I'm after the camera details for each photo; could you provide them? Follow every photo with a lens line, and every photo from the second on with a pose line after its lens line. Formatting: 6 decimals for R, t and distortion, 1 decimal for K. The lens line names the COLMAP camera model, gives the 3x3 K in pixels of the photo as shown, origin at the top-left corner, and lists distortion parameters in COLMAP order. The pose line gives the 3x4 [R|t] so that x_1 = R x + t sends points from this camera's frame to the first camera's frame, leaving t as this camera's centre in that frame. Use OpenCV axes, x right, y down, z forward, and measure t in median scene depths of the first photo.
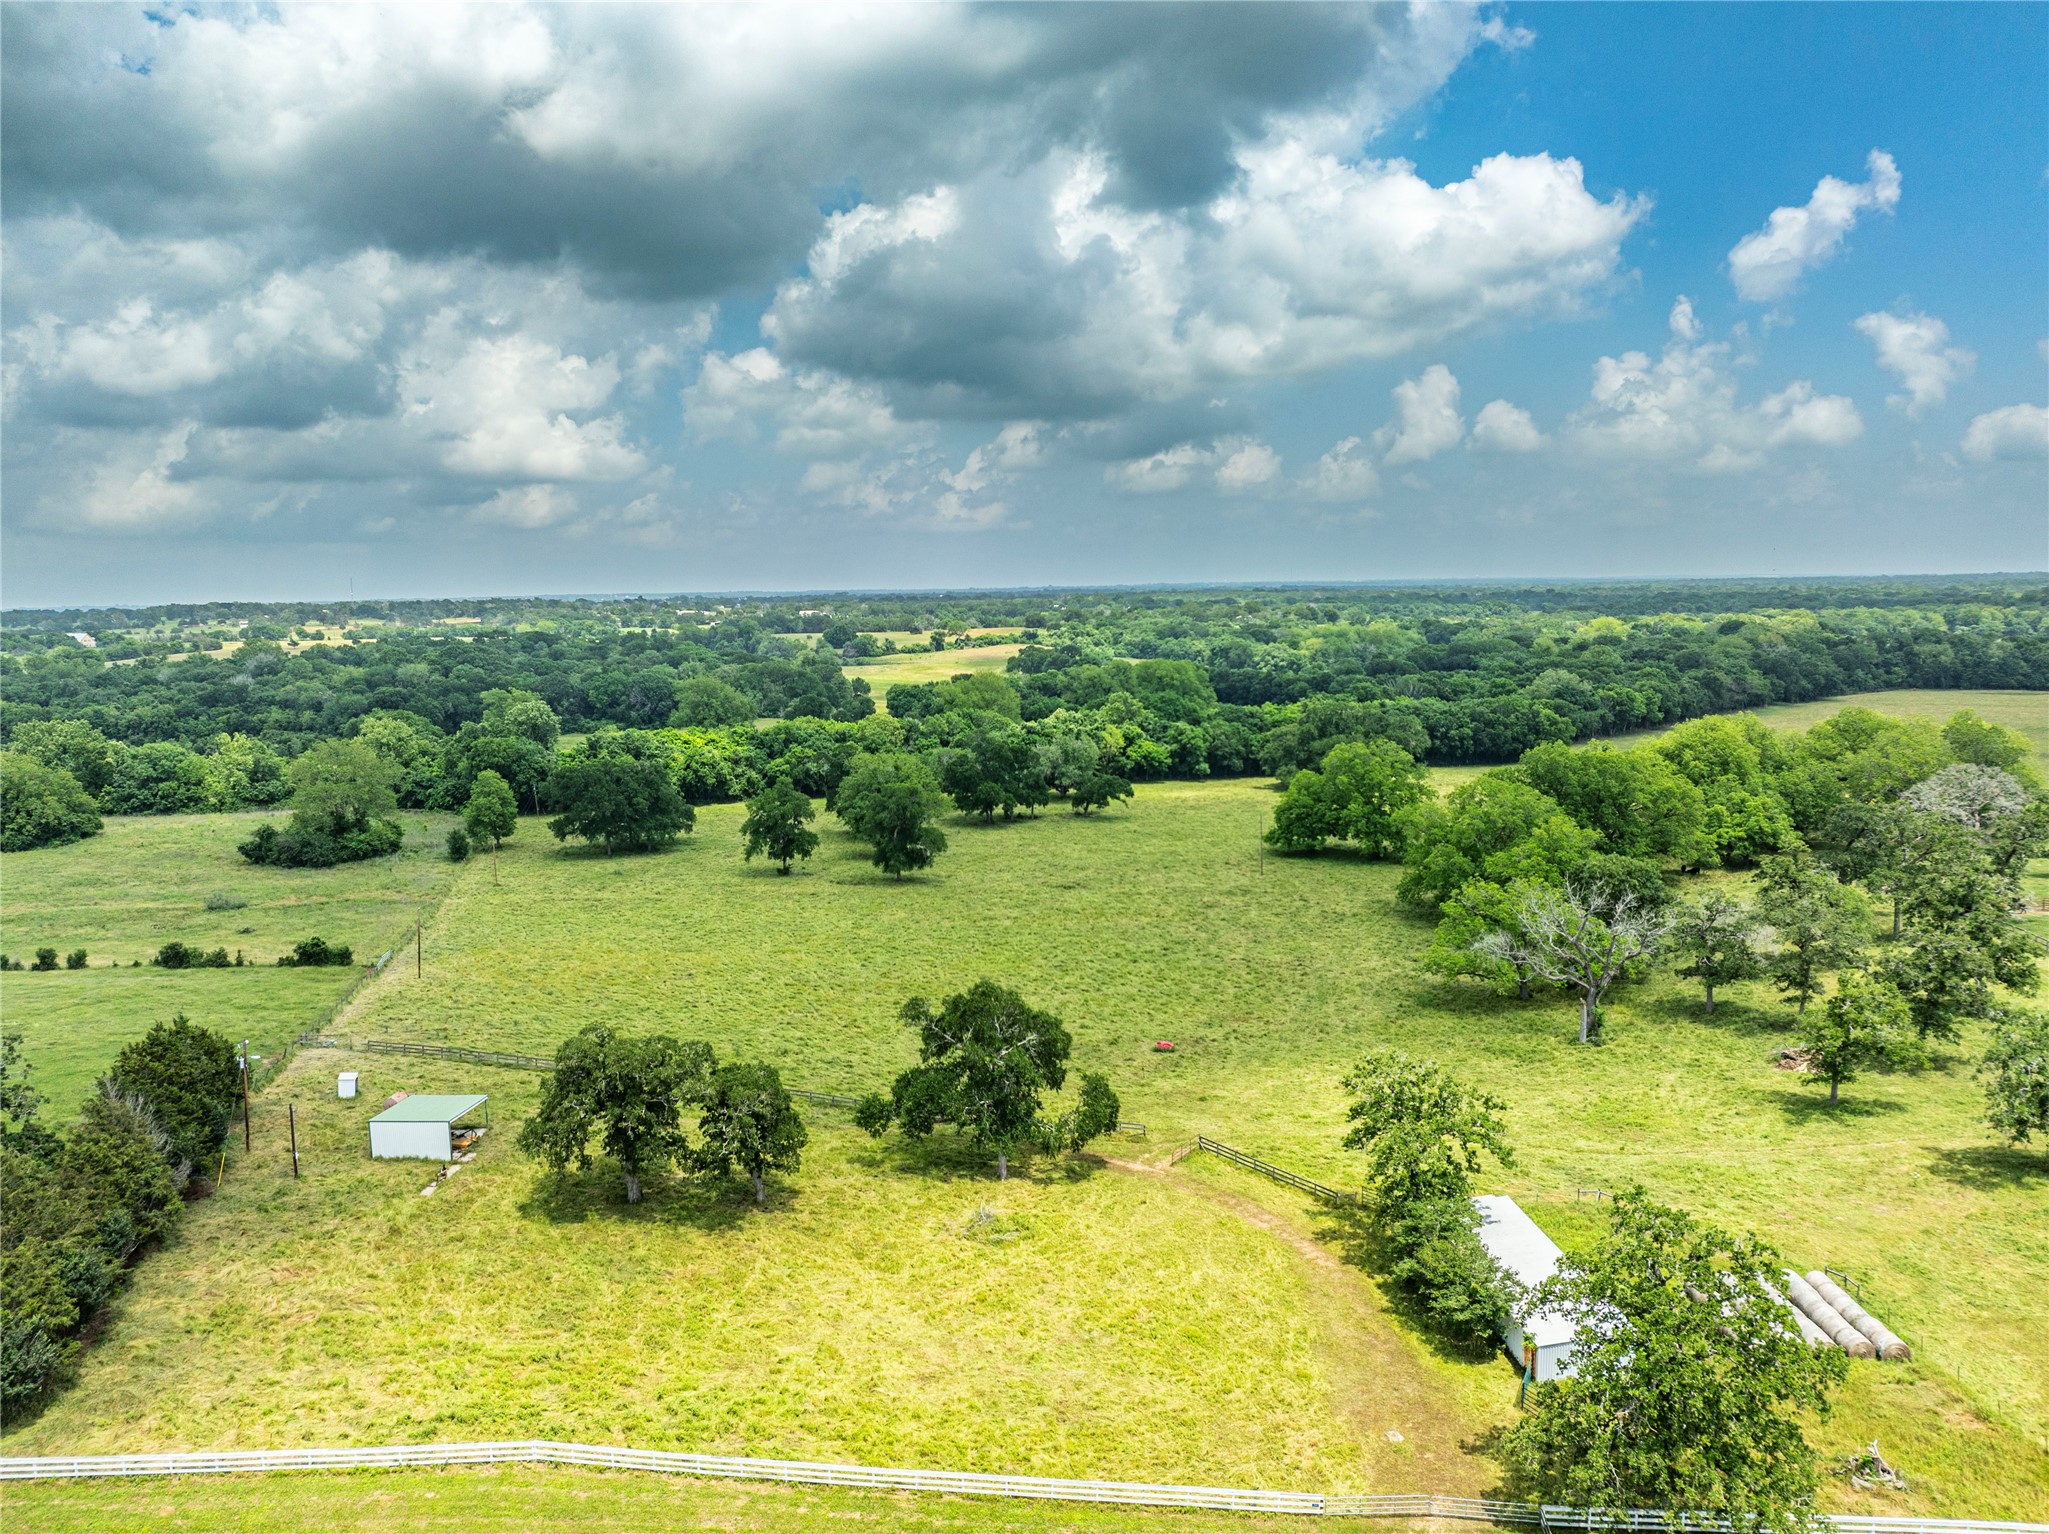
lens RADIAL K [[1518.8, 0, 1024.5], [0, 1518.8, 767.0], [0, 0, 1]] dist [-0.035479, -0.000830]
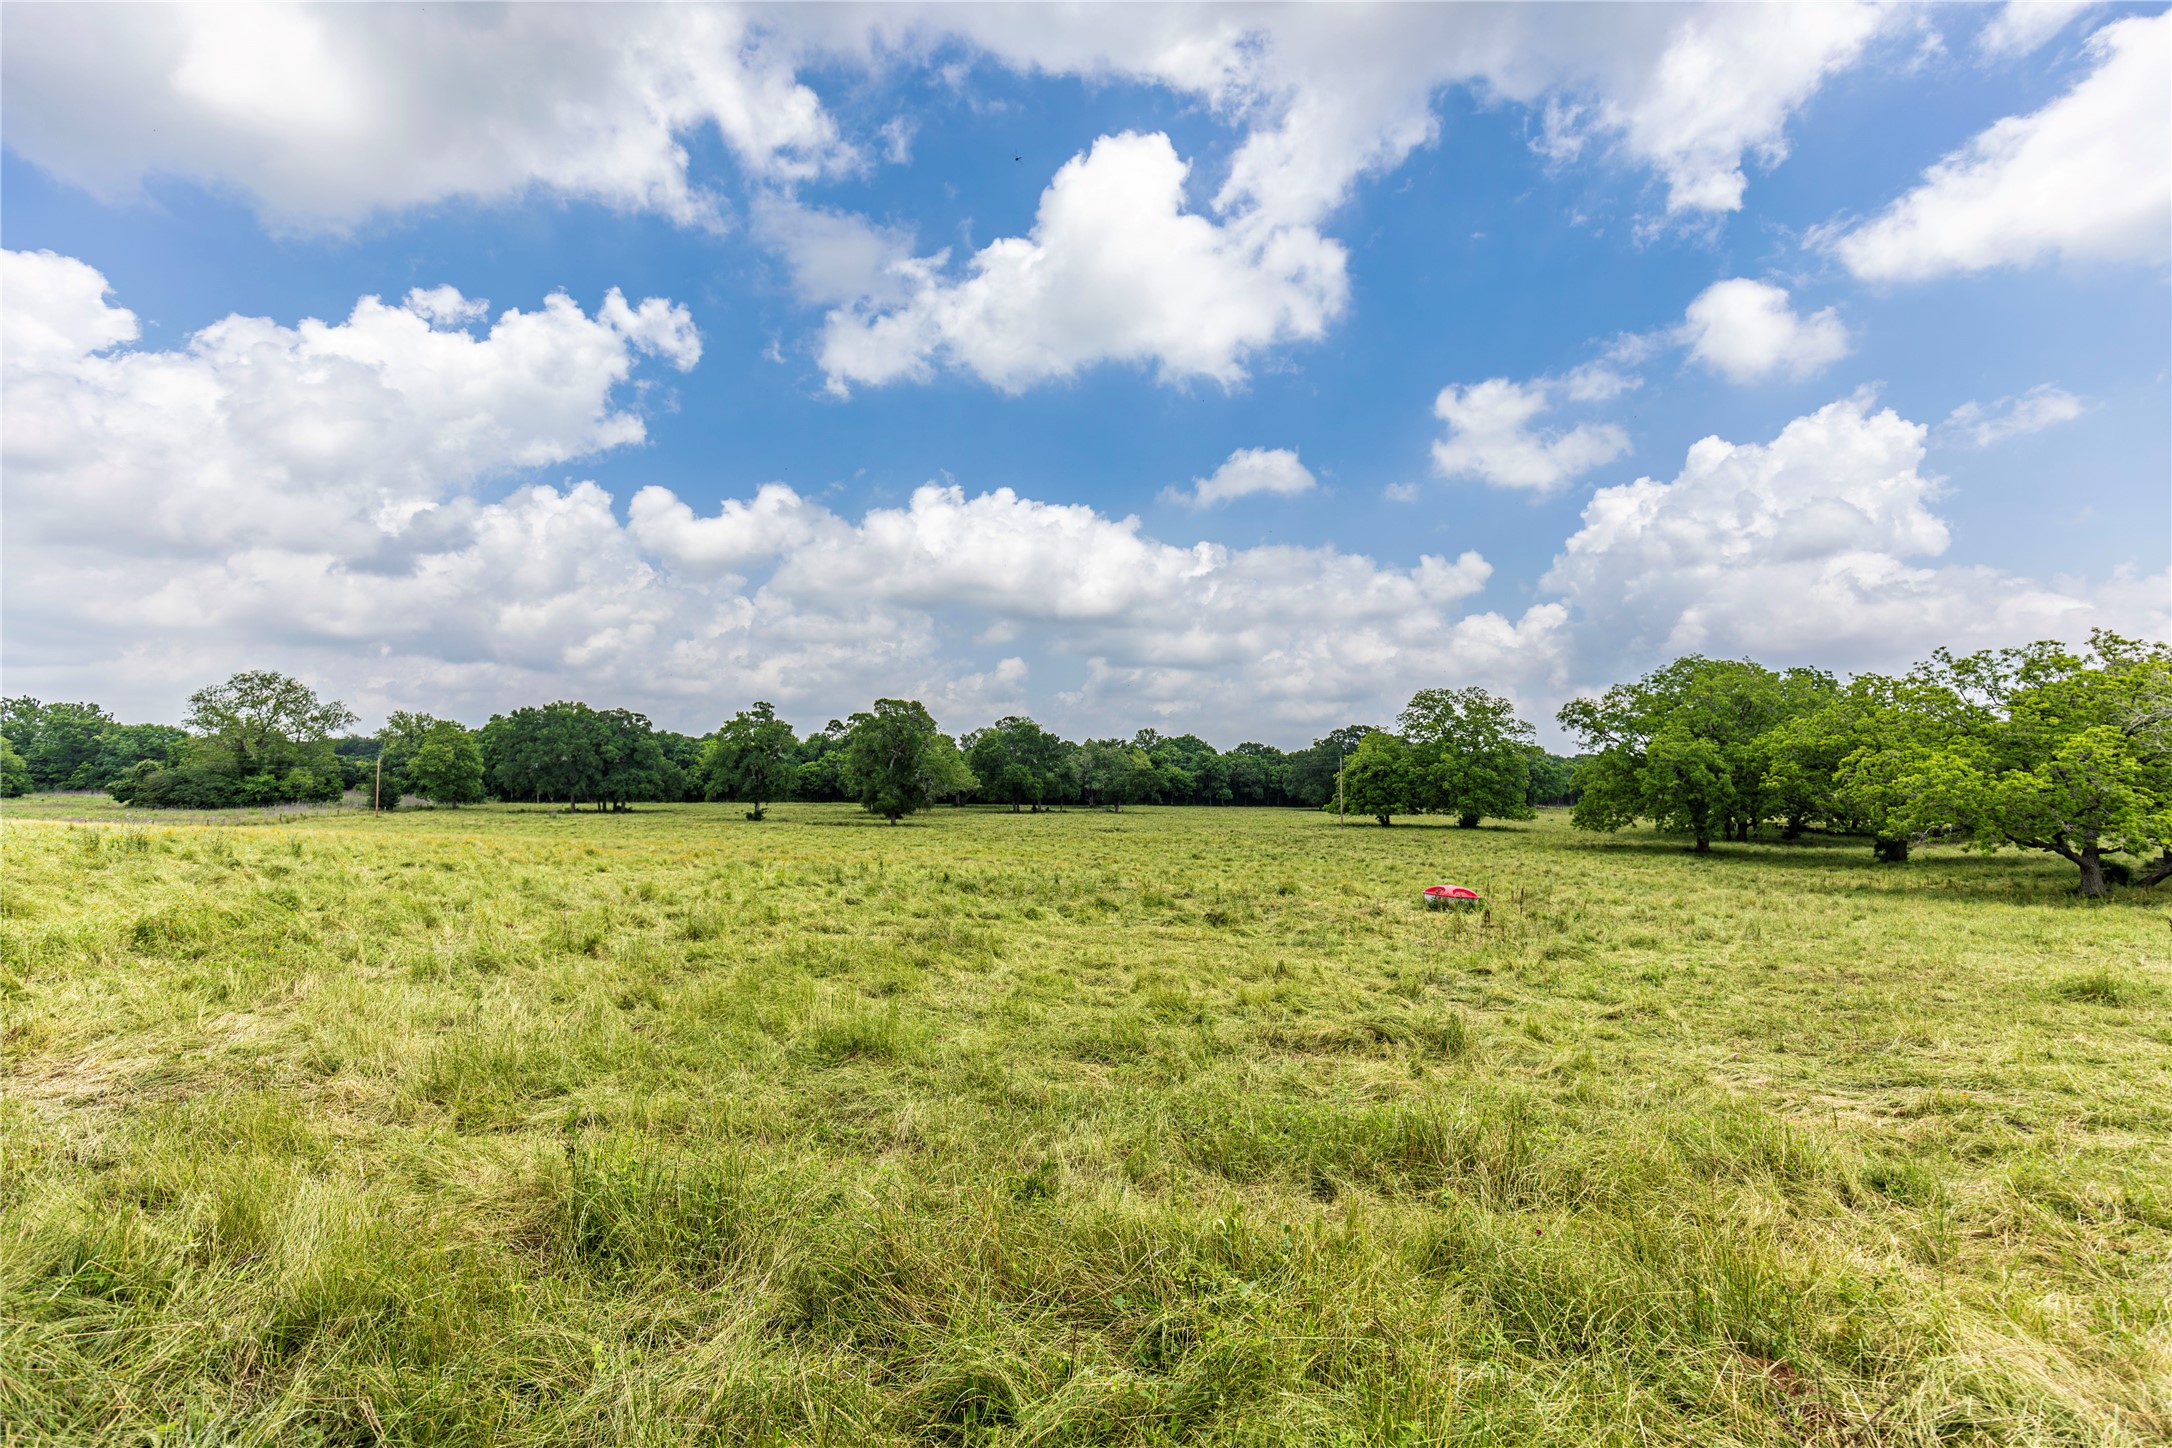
lens RADIAL K [[990.4, 0, 1090.8], [0, 990.4, 741.0], [0, 0, 1]] dist [0.002394, 0.000847]
pose [[0.998589, 0.039524, 0.035461, 0.000984], [-0.032181, 0.981658, -0.187915, 0.093695], [-0.042237, 0.186509, 0.981545, 0.348067]]
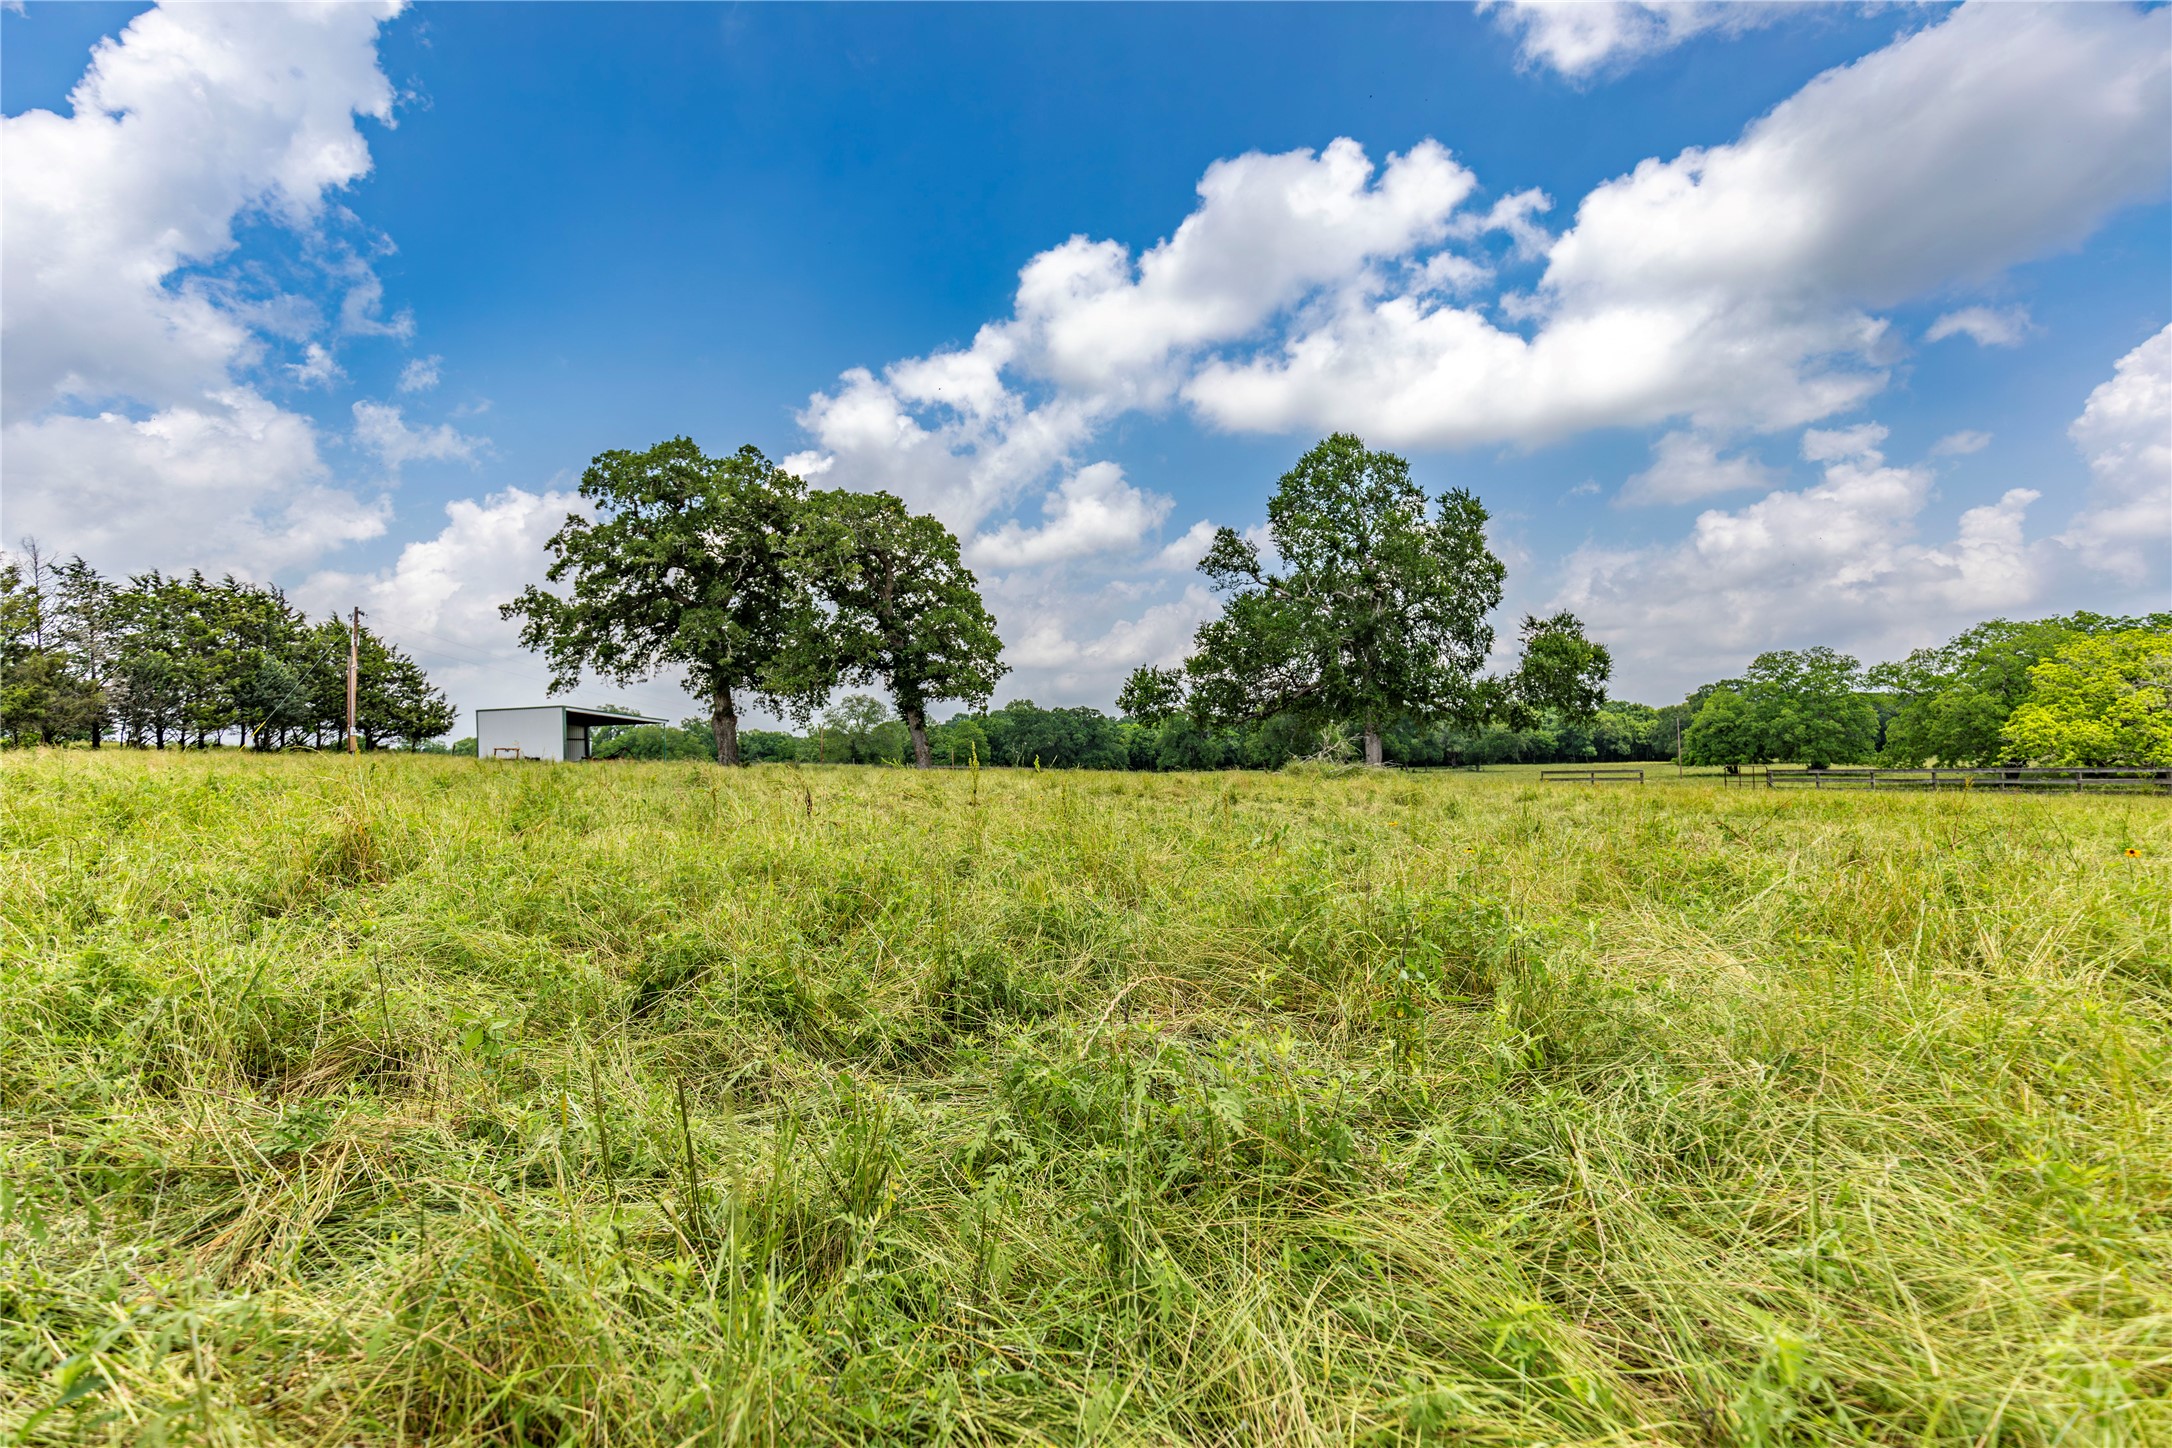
lens RADIAL K [[996.2, 0, 1086.0], [0, 996.2, 724.0], [0, 0, 1]] dist [-0.000501, 0.001007]
pose [[0.948797, -0.008708, -0.315767, 0.000382], [-0.043791, 0.986342, -0.158780, 0.110936], [0.312837, 0.164478, 0.935457, 0.216707]]
